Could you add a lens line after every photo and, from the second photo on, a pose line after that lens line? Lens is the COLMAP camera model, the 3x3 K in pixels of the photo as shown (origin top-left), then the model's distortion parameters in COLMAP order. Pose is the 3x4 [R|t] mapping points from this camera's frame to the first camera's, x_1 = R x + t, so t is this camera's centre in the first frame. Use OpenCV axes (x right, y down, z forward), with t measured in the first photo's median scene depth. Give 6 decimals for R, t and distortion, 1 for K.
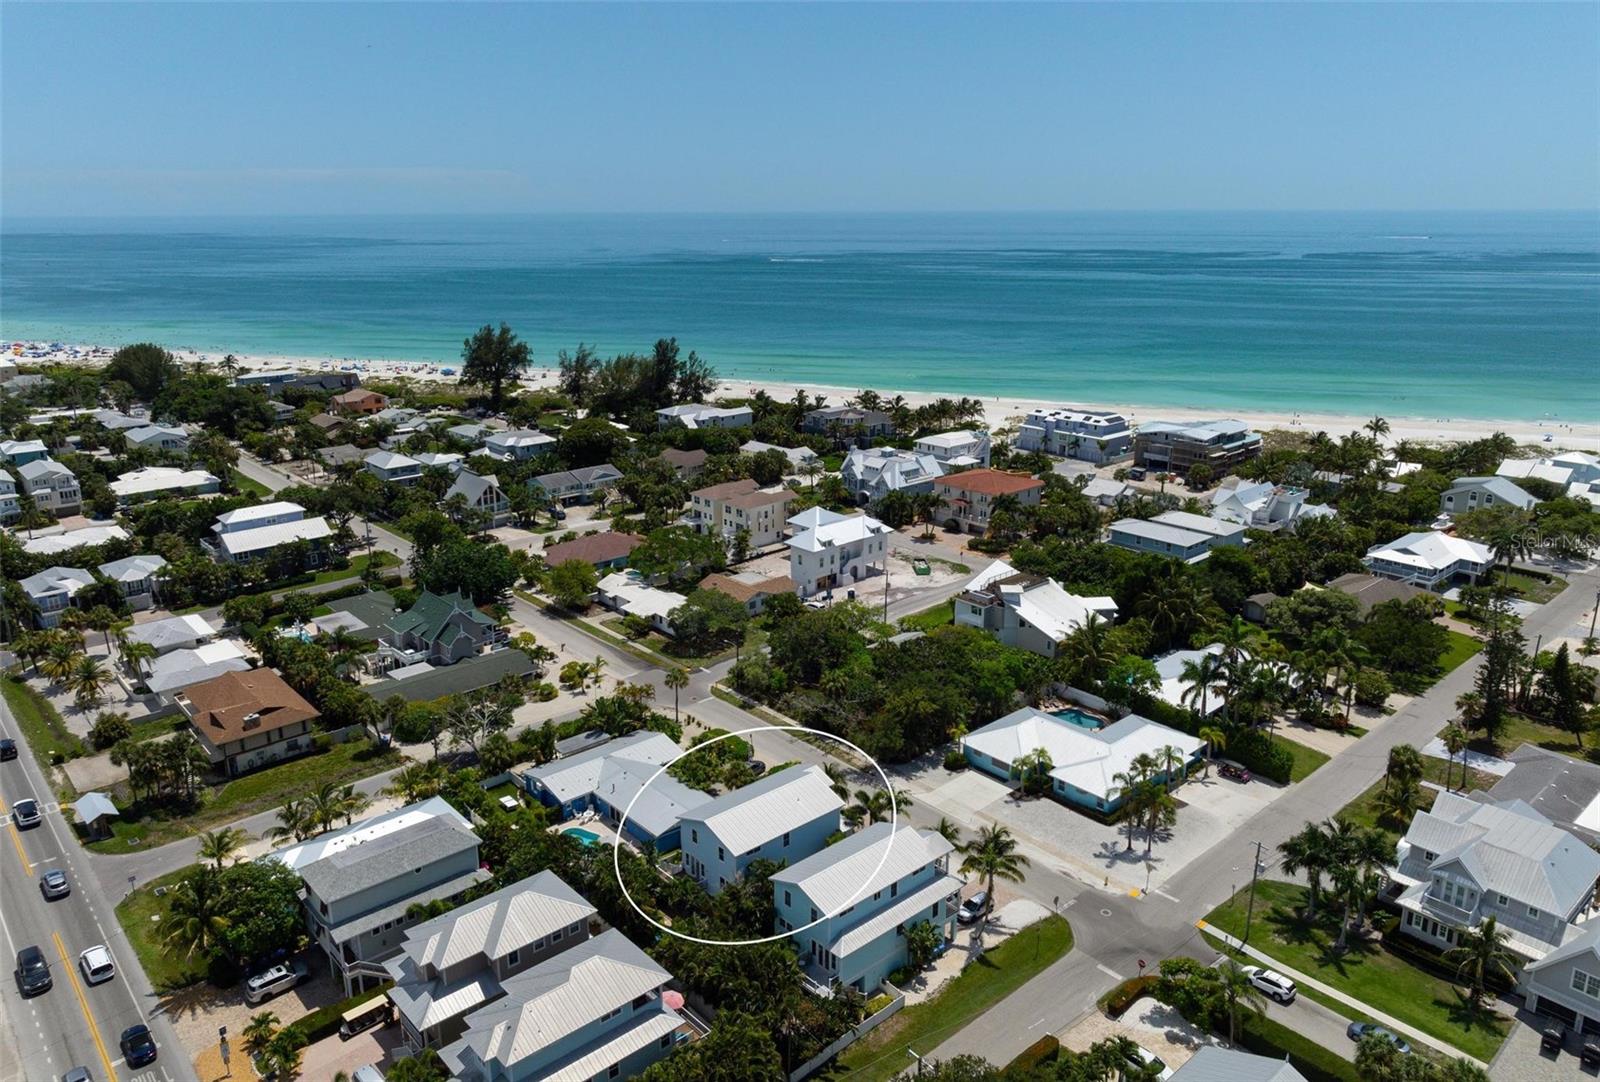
lens RADIAL K [[1118.9, 0, 800.0], [0, 1118.9, 541.0], [0, 0, 1]] dist [0.007680, -0.012079]
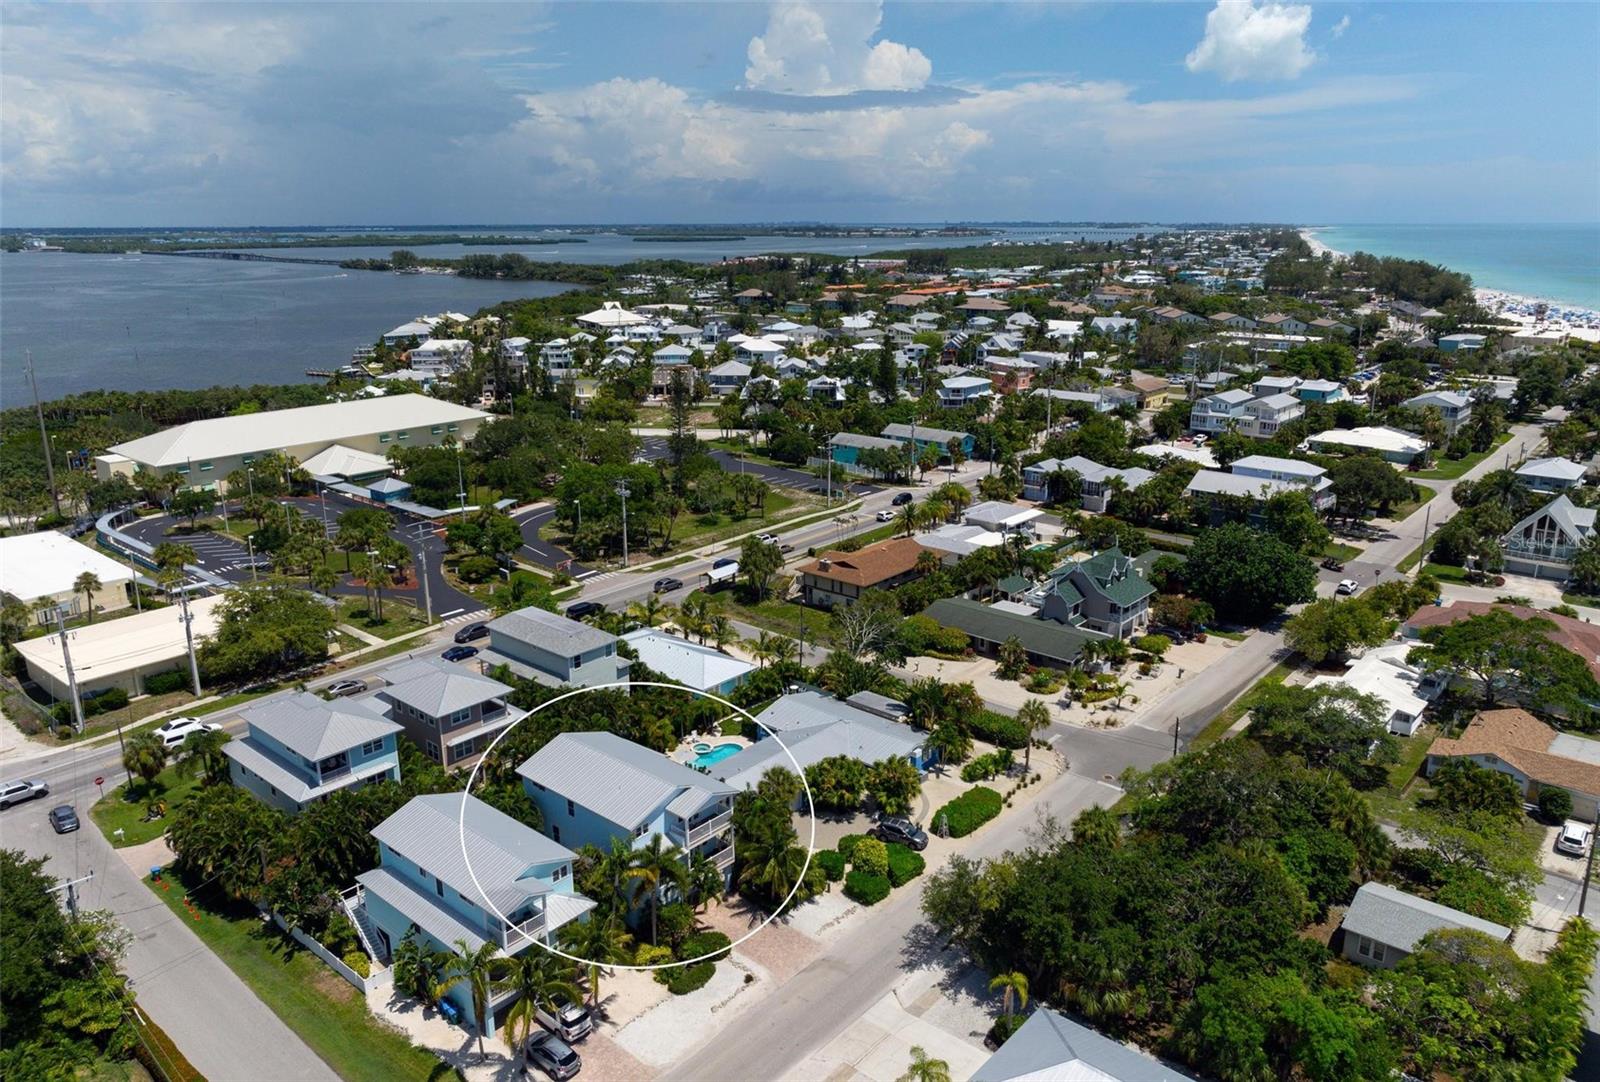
lens RADIAL K [[1118.1, 0, 799.3], [0, 1118.1, 562.1], [0, 0, 1]] dist [0.003979, -0.007919]
pose [[0.125004, 0.294968, -0.947295, 0.390029], [-0.281322, 0.926136, 0.251256, -0.079592], [0.951437, 0.235087, 0.198751, 0.515891]]
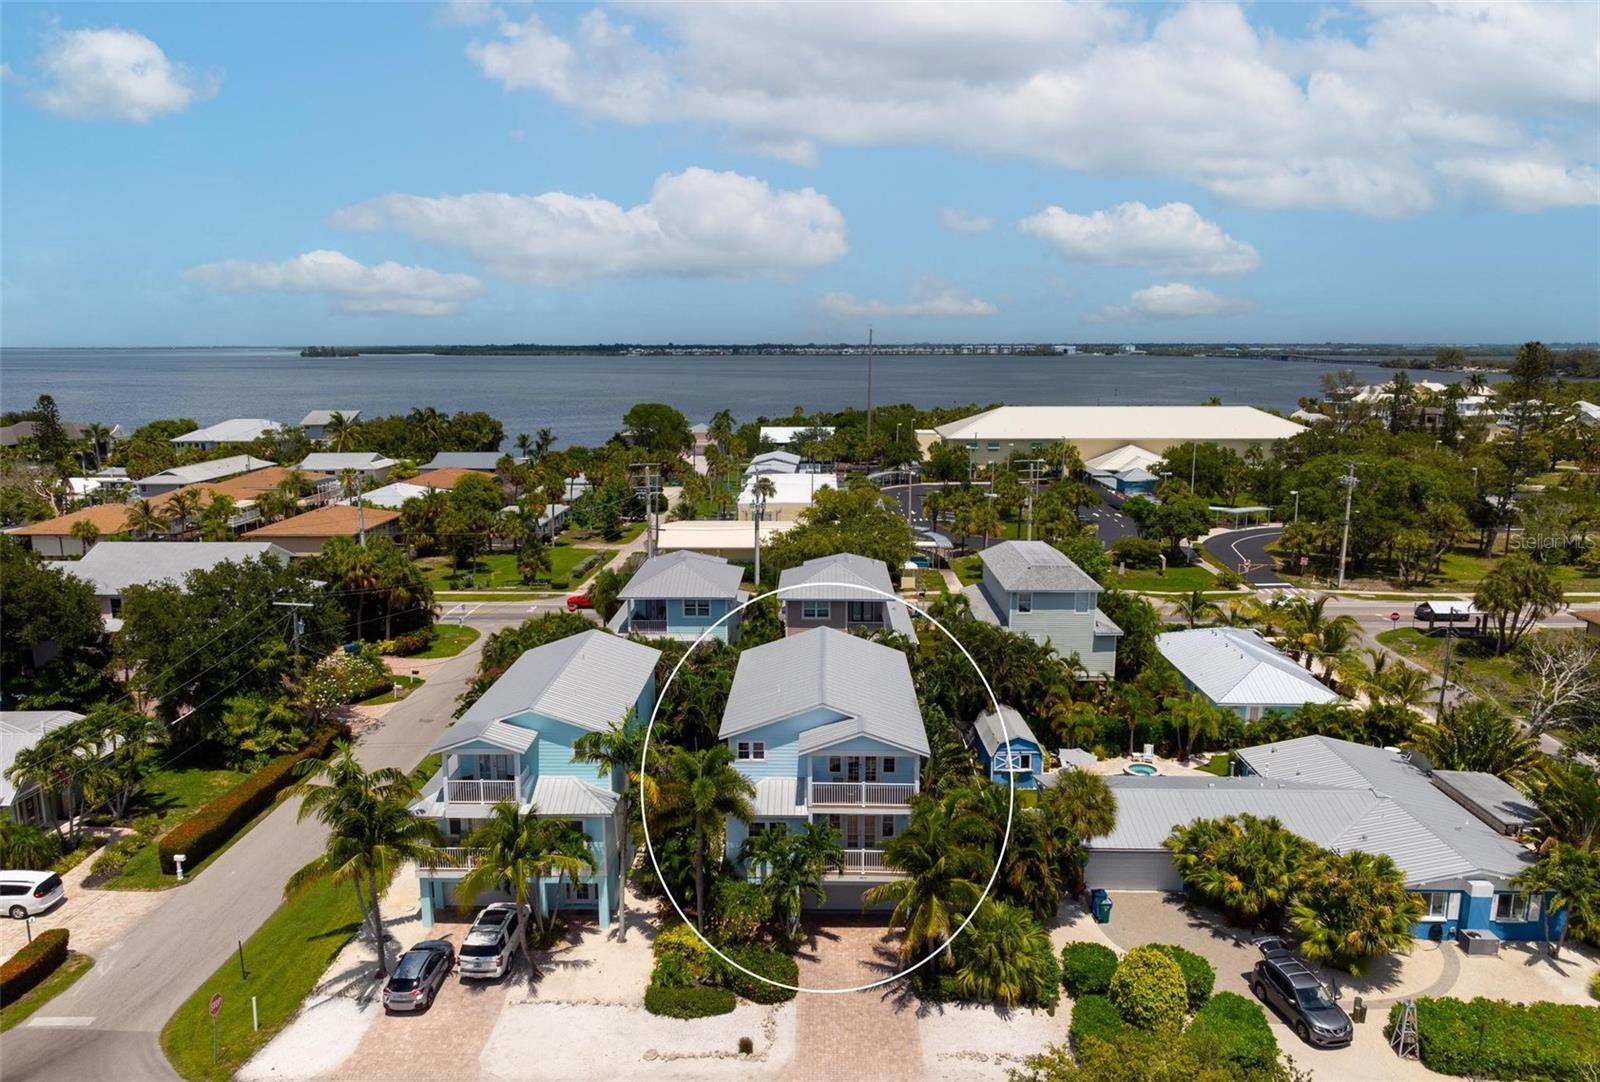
lens RADIAL K [[1118.1, 0, 799.3], [0, 1118.1, 562.1], [0, 0, 1]] dist [0.003979, -0.007919]
pose [[-0.683922, 0.146017, -0.714794, 0.187189], [-0.205053, 0.901797, 0.380415, -0.005263], [0.700146, 0.406745, -0.586818, 0.709222]]
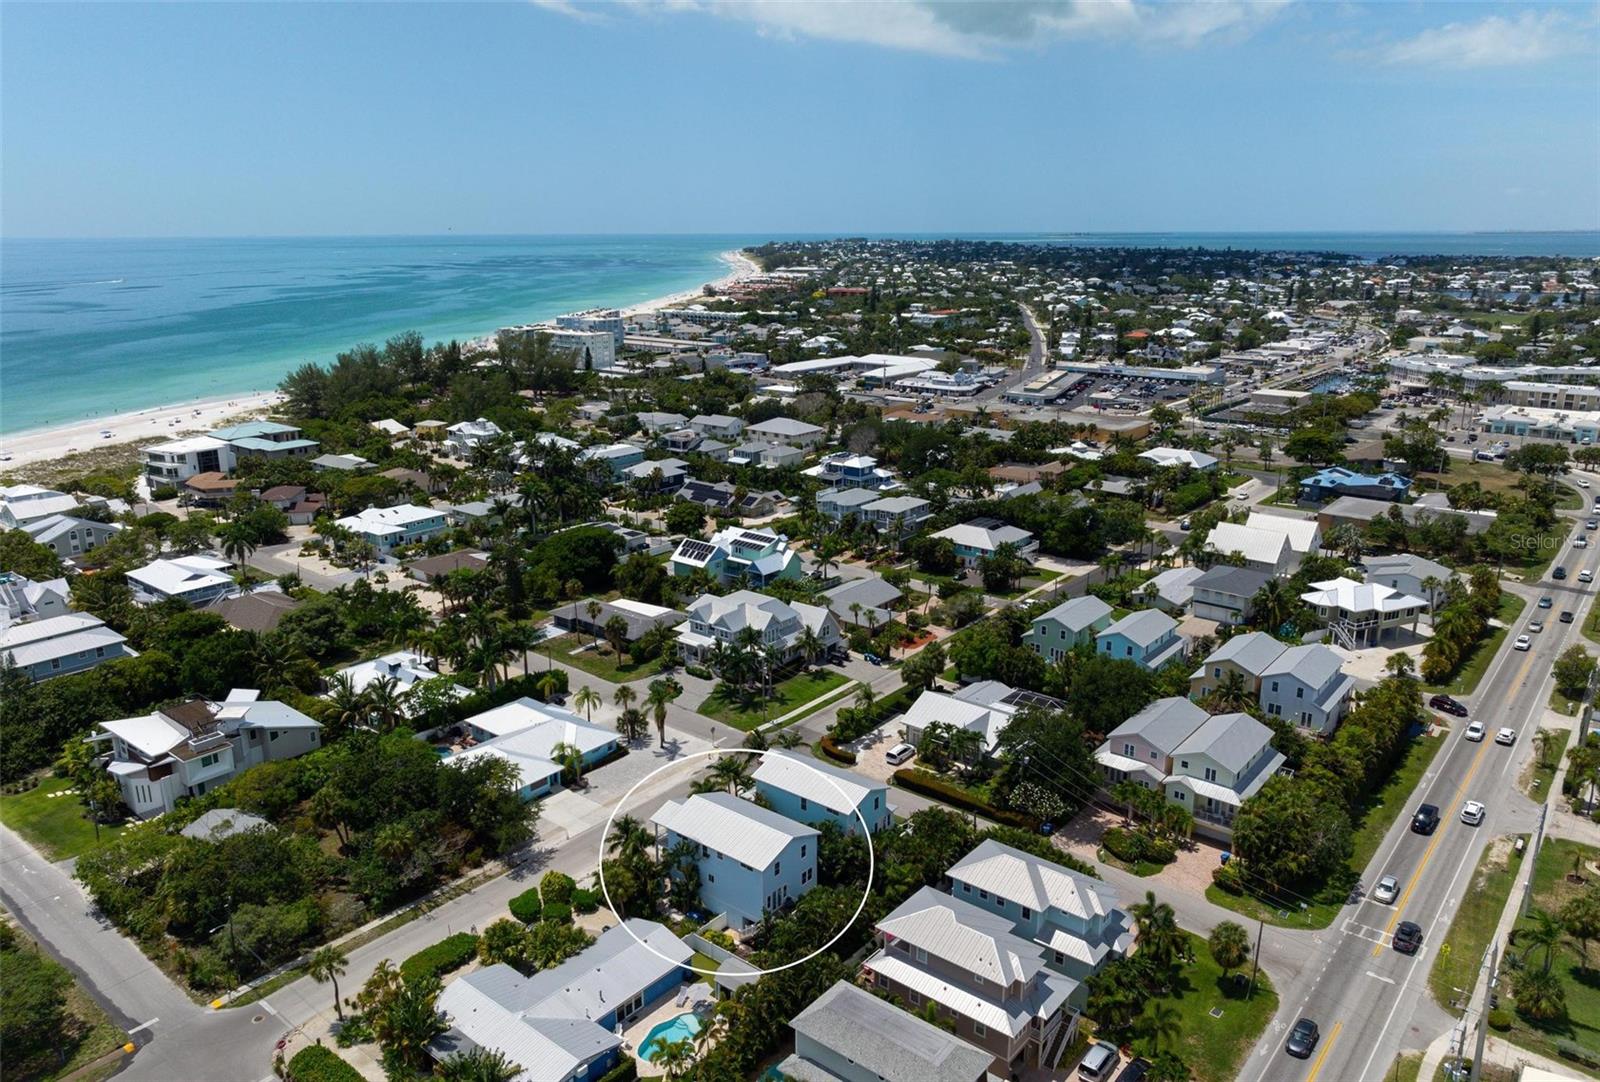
lens RADIAL K [[1125.6, 0, 800.0], [0, 1125.6, 541.0], [0, 0, 1]] dist [0.009502, -0.000837]
pose [[-0.154052, -0.261716, 0.952771, -0.555044], [0.287875, 0.910559, 0.296667, -0.173952], [-0.945196, 0.319981, -0.064932, 0.516771]]
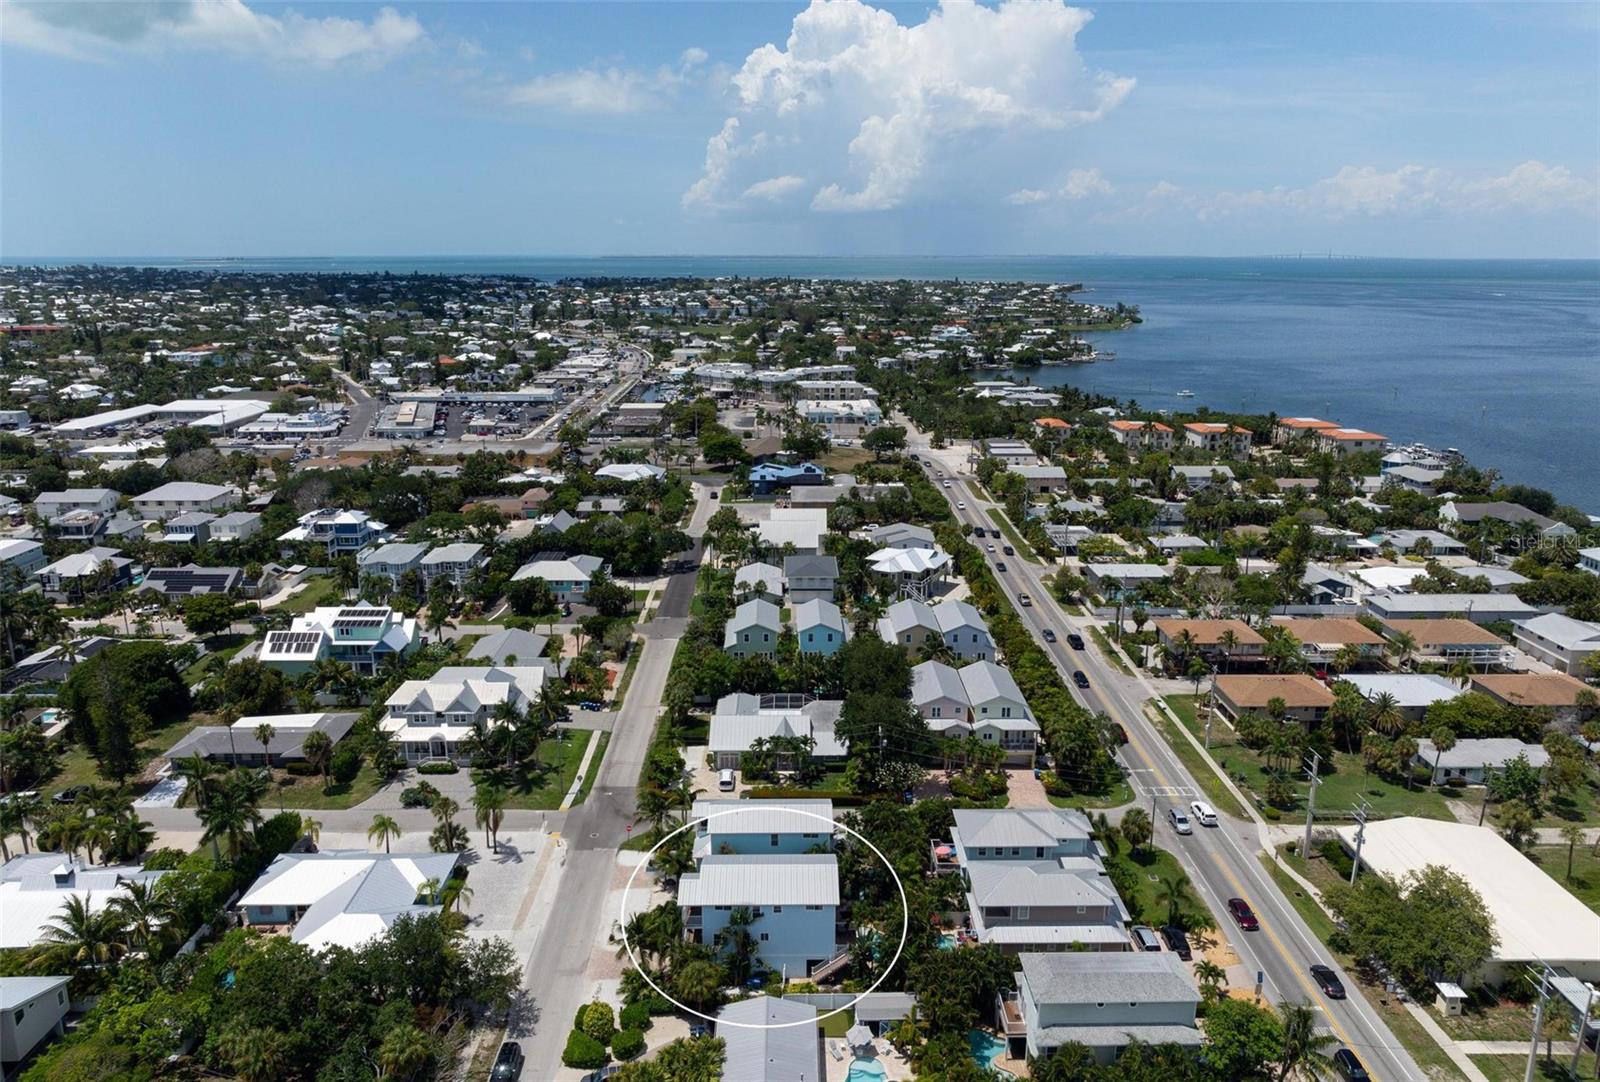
lens RADIAL K [[1118.1, 0, 799.3], [0, 1118.1, 562.1], [0, 0, 1]] dist [0.003979, -0.007919]
pose [[-0.751983, -0.174725, 0.635604, -0.373790], [0.191020, 0.865097, 0.463808, -0.275302], [-0.630898, 0.470189, -0.617163, 0.827227]]
